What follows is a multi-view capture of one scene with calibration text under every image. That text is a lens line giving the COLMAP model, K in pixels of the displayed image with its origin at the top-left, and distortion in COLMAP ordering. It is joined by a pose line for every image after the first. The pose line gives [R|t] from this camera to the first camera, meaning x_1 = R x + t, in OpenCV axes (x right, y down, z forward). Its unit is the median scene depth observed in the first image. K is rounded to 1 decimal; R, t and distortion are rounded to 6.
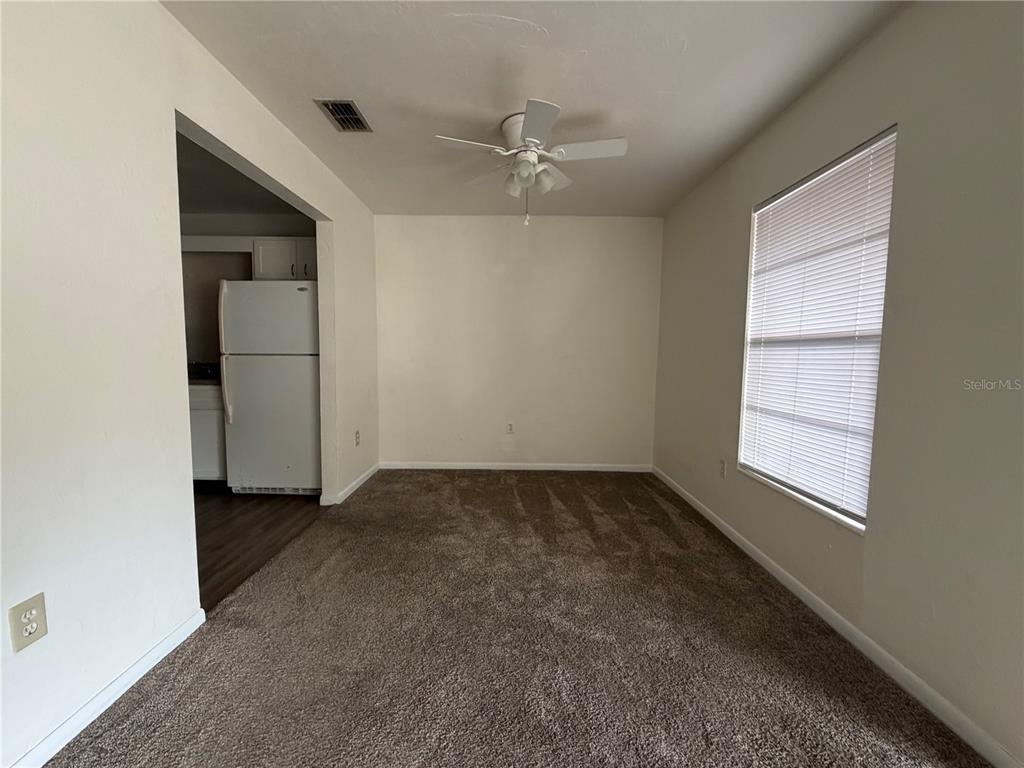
lens RADIAL K [[410.1, 0, 507.8], [0, 410.1, 385.9], [0, 0, 1]] dist [-0.000224, -0.000211]
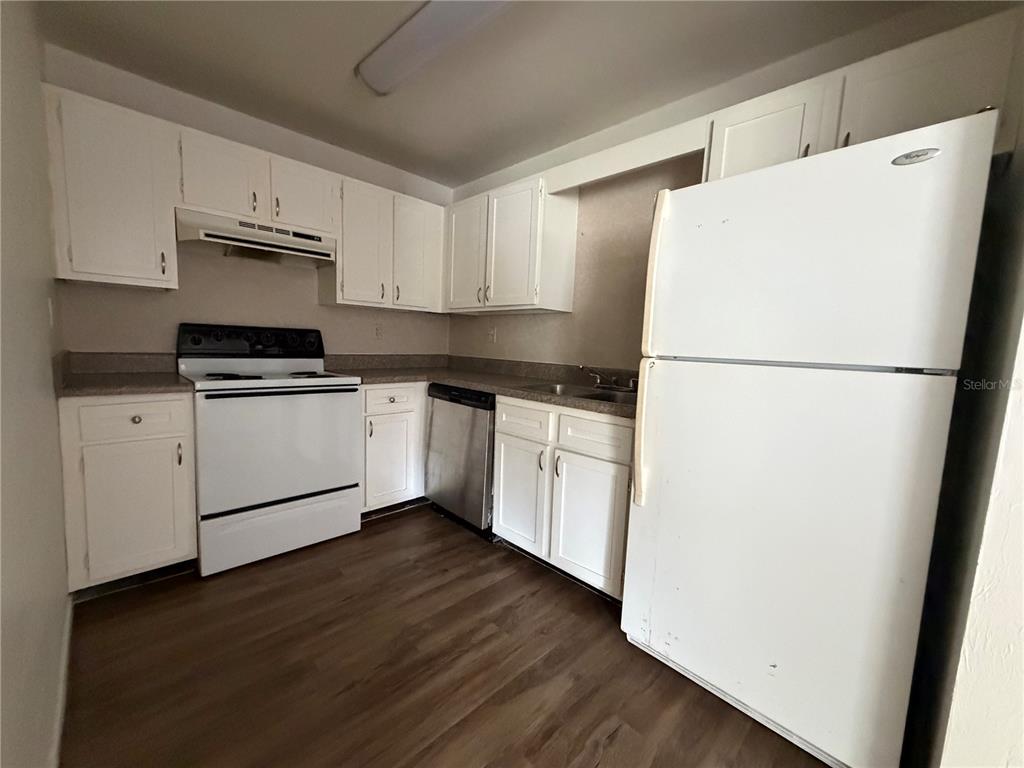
lens RADIAL K [[410.1, 0, 507.8], [0, 410.1, 385.9], [0, 0, 1]] dist [-0.000224, -0.000211]
pose [[0.710103, 0.090708, -0.698231, -0.473482], [-0.086959, 0.995373, 0.040873, -0.049238], [0.698708, 0.031693, 0.714705, 0.560316]]
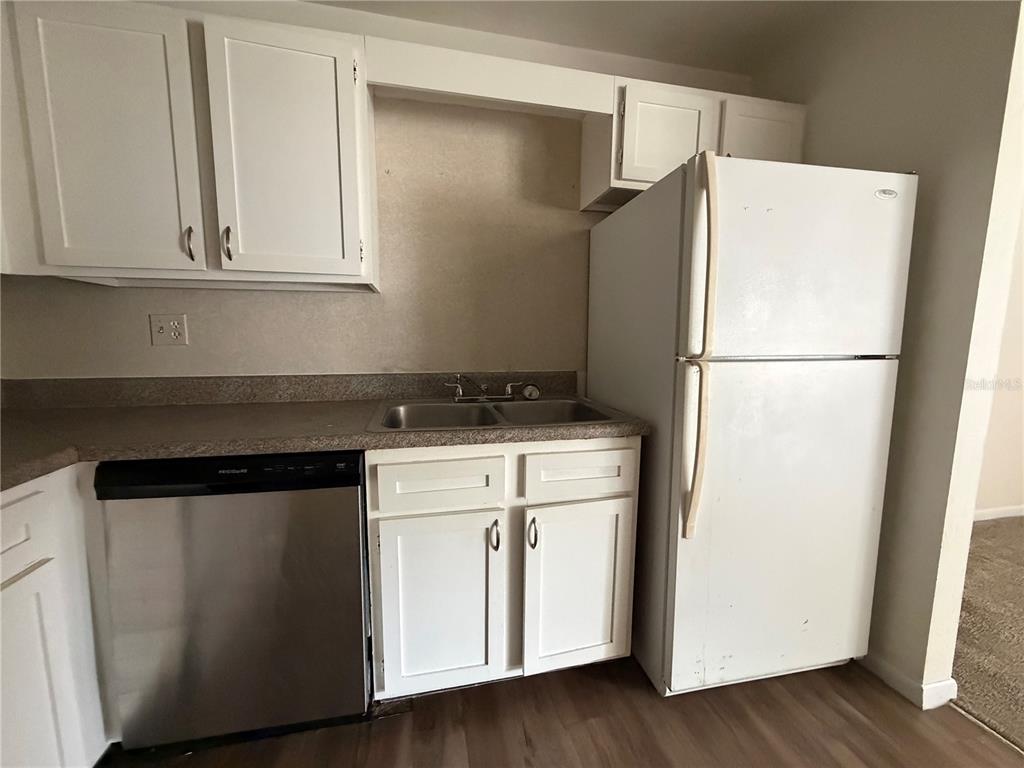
lens RADIAL K [[408.6, 0, 512.0], [0, 408.6, 384.0], [0, 0, 1]] dist [0.001231, 0.000018]
pose [[0.972982, -0.034326, 0.228317, -0.926561], [0.024394, 0.998635, 0.046182, -0.075110], [-0.229590, -0.039365, 0.972491, 0.671004]]
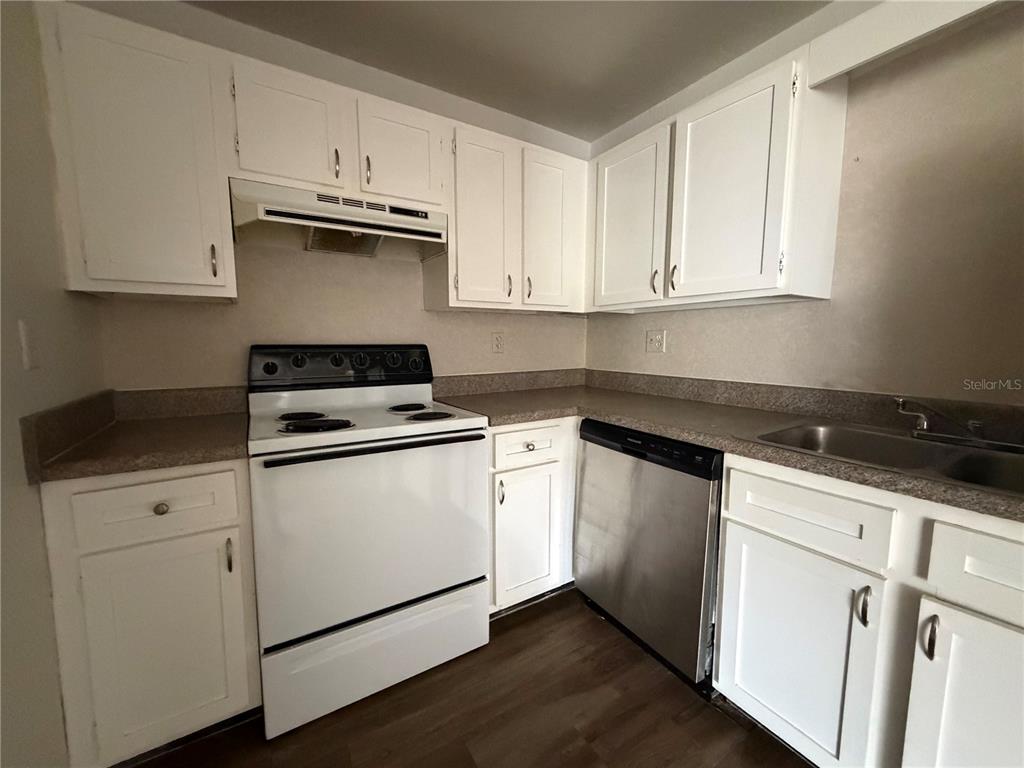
lens RADIAL K [[410.1, 0, 507.8], [0, 410.1, 385.9], [0, 0, 1]] dist [-0.000224, -0.000211]
pose [[0.542029, 0.080324, -0.836512, -0.763041], [-0.060743, 0.996562, 0.056334, -0.076456], [0.838162, 0.020277, 0.545045, 0.657743]]
